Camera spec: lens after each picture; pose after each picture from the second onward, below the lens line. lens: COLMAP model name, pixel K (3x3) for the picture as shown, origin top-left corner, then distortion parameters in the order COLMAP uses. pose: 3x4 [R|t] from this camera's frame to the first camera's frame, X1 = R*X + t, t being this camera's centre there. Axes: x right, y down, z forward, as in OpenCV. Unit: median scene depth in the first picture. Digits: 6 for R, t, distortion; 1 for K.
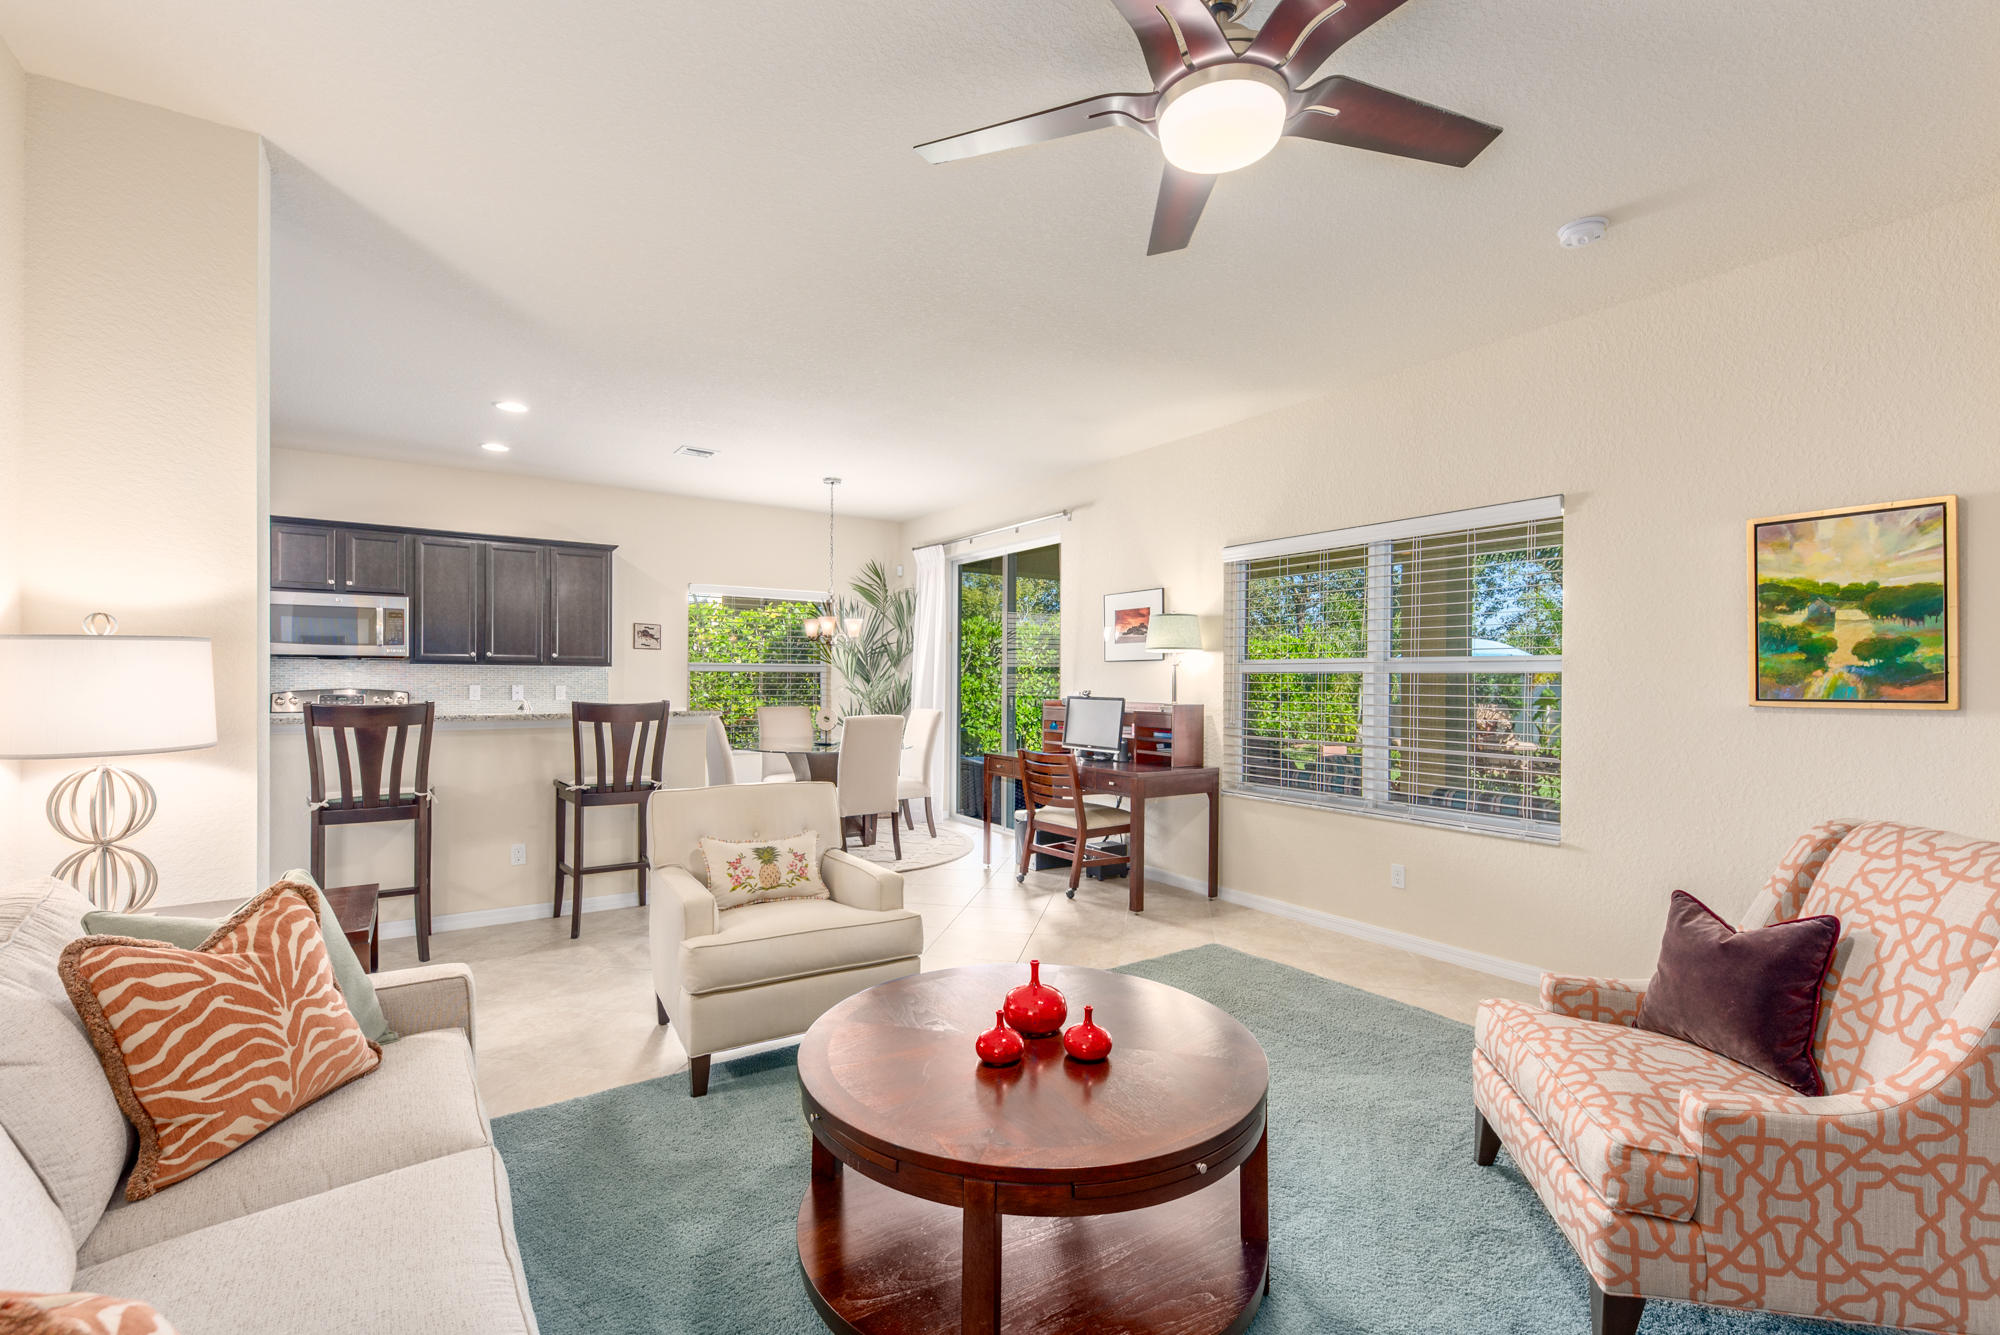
lens RADIAL K [[864.5, 0, 1048.7], [0, 864.5, 680.2], [0, 0, 1]] dist [-0.001138, -0.000047]
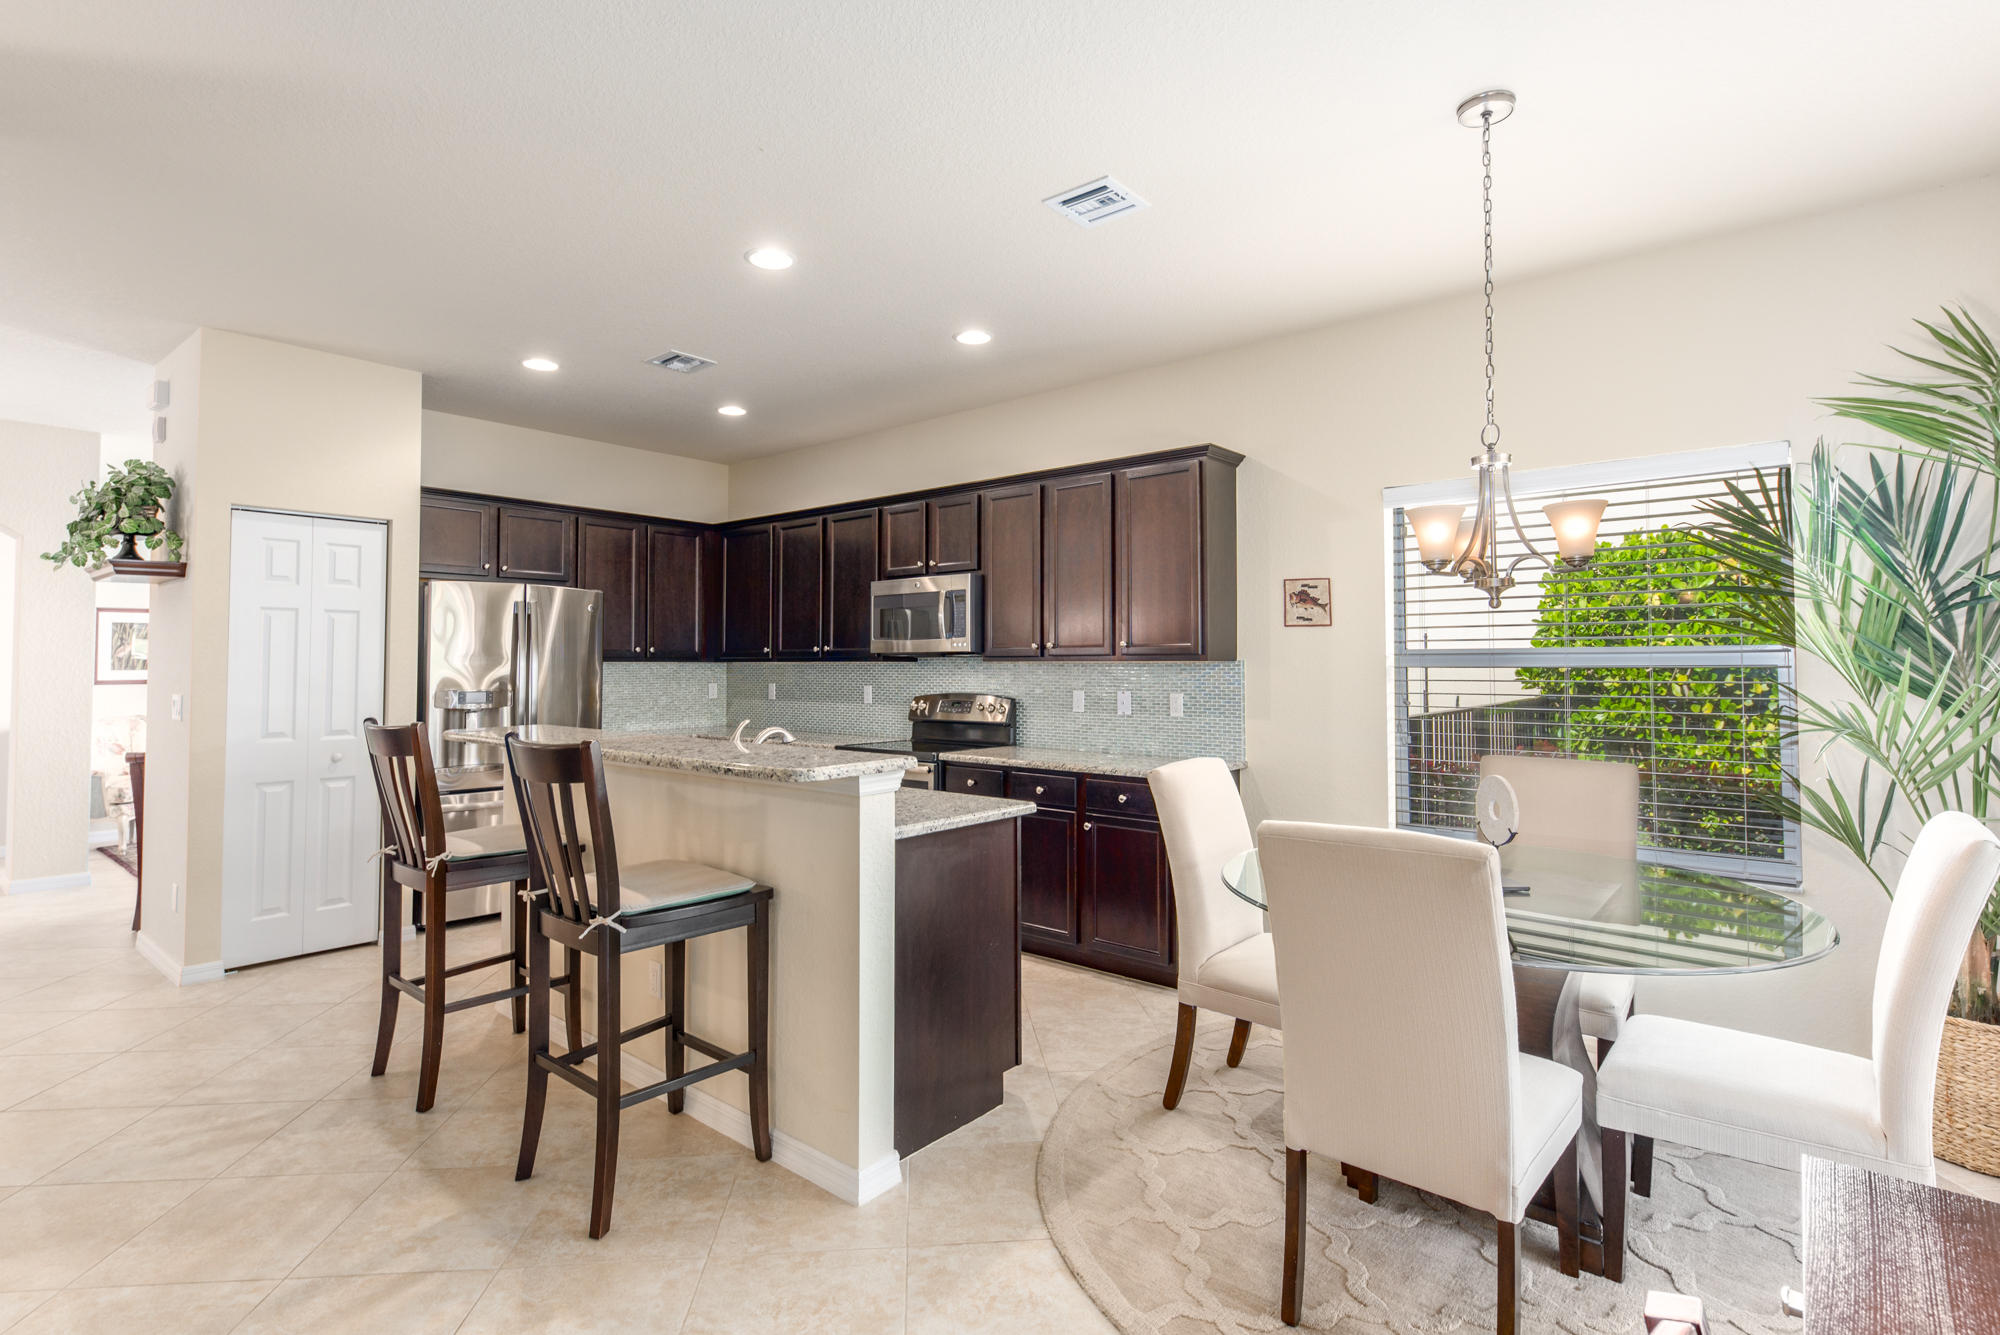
lens RADIAL K [[982.7, 0, 1004.8], [0, 982.7, 635.5], [0, 0, 1]] dist [0.014179, -0.001147]
pose [[0.239472, -0.034877, -0.970277, 0.095246], [-0.000921, 0.999346, -0.036150, -0.011325], [0.970903, 0.009551, 0.239283, 0.836708]]
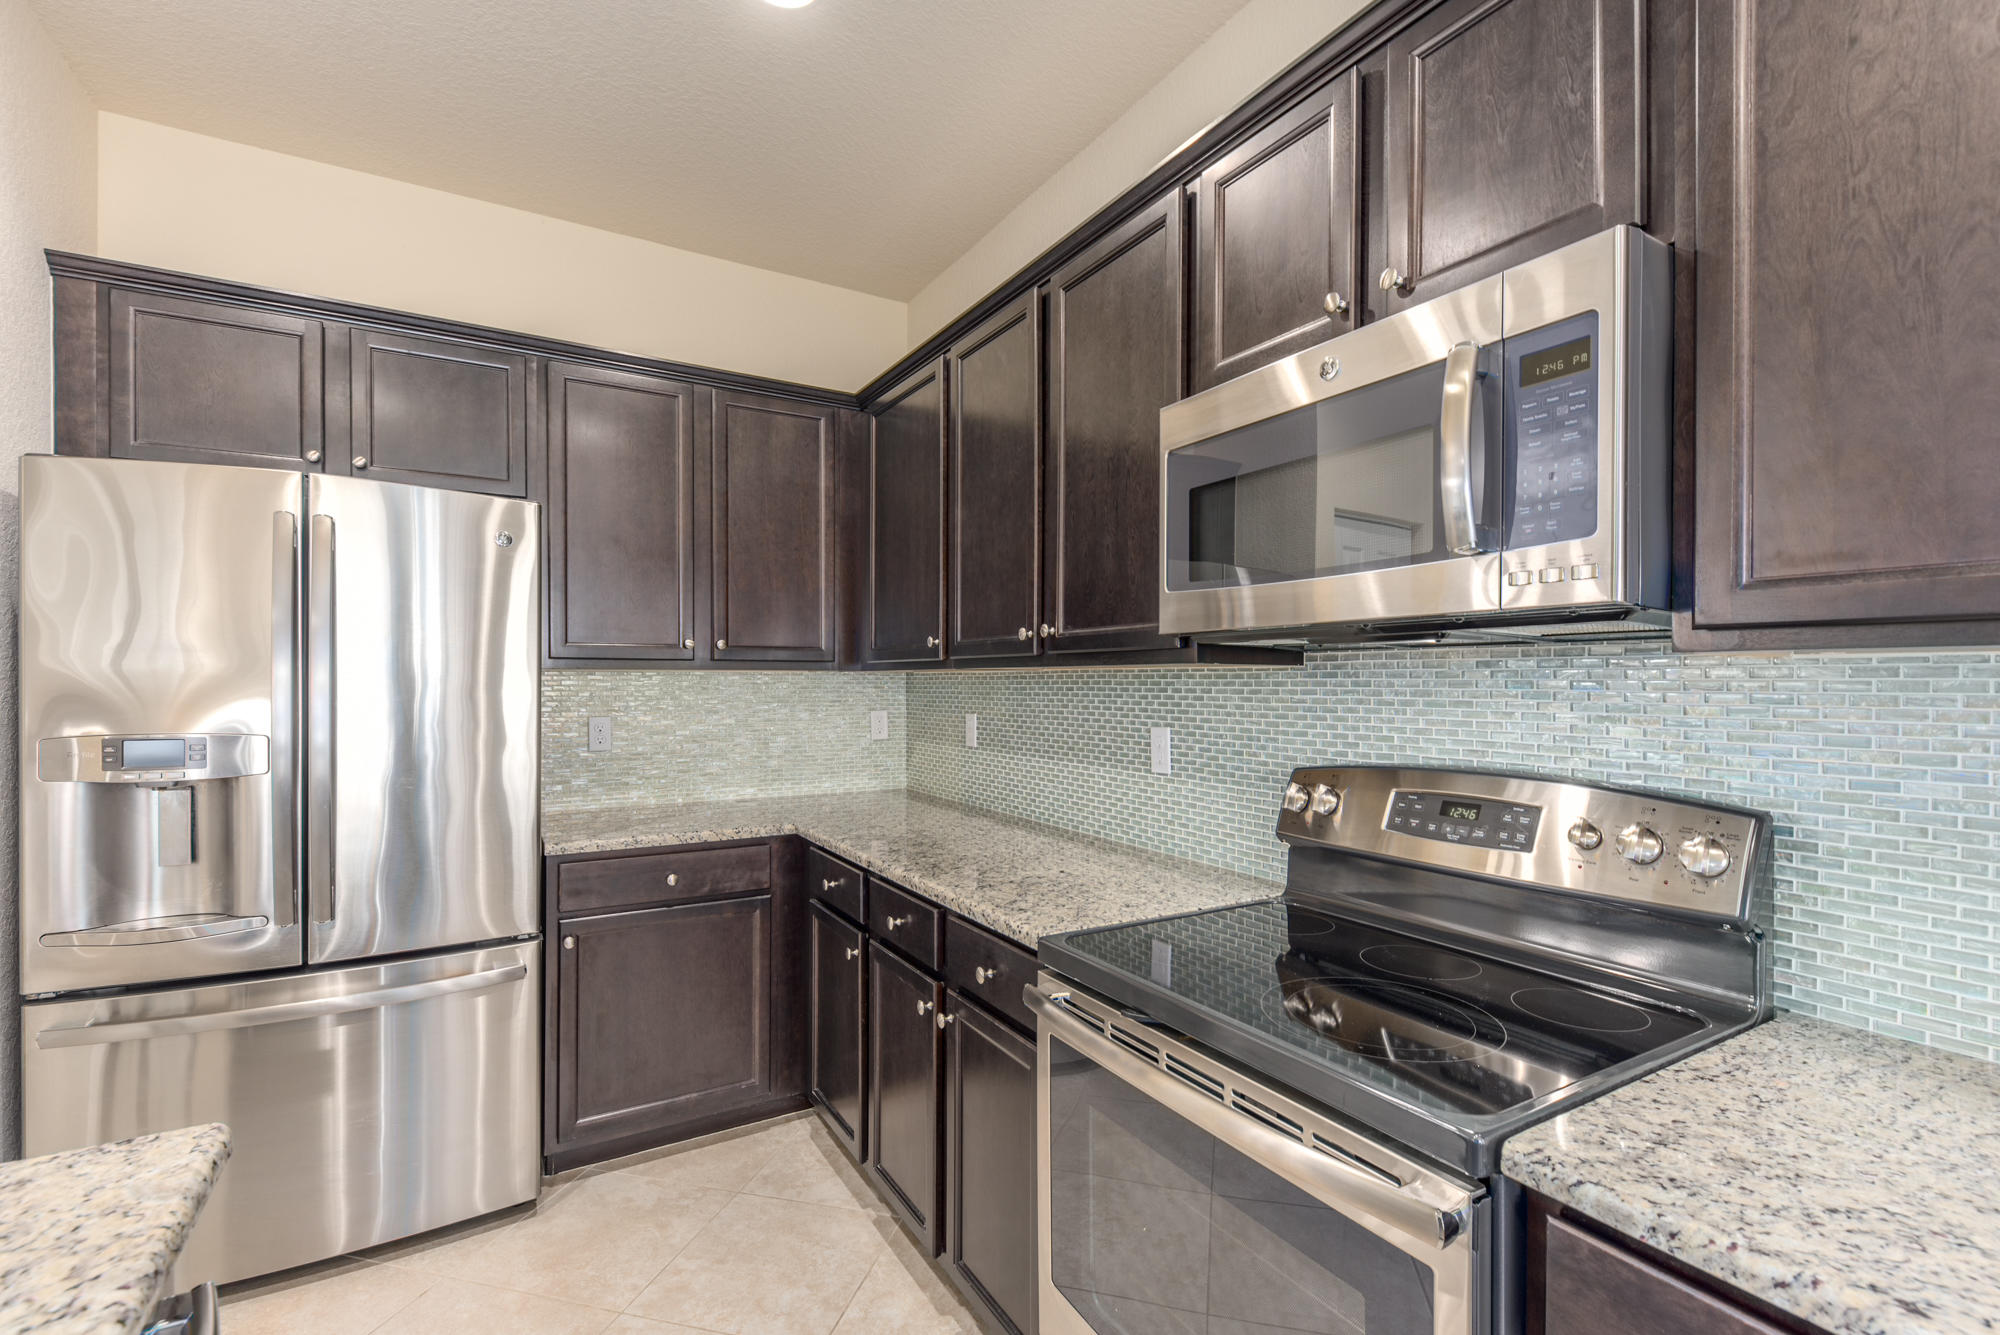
lens RADIAL K [[903.0, 0, 997.6], [0, 903.0, 693.5], [0, 0, 1]] dist [0.002427, 0.000616]
pose [[-0.108531, 0.008433, -0.994057, -0.576726], [-0.004589, 0.999949, 0.008984, -0.013203], [0.994083, 0.005537, -0.108486, 0.919448]]
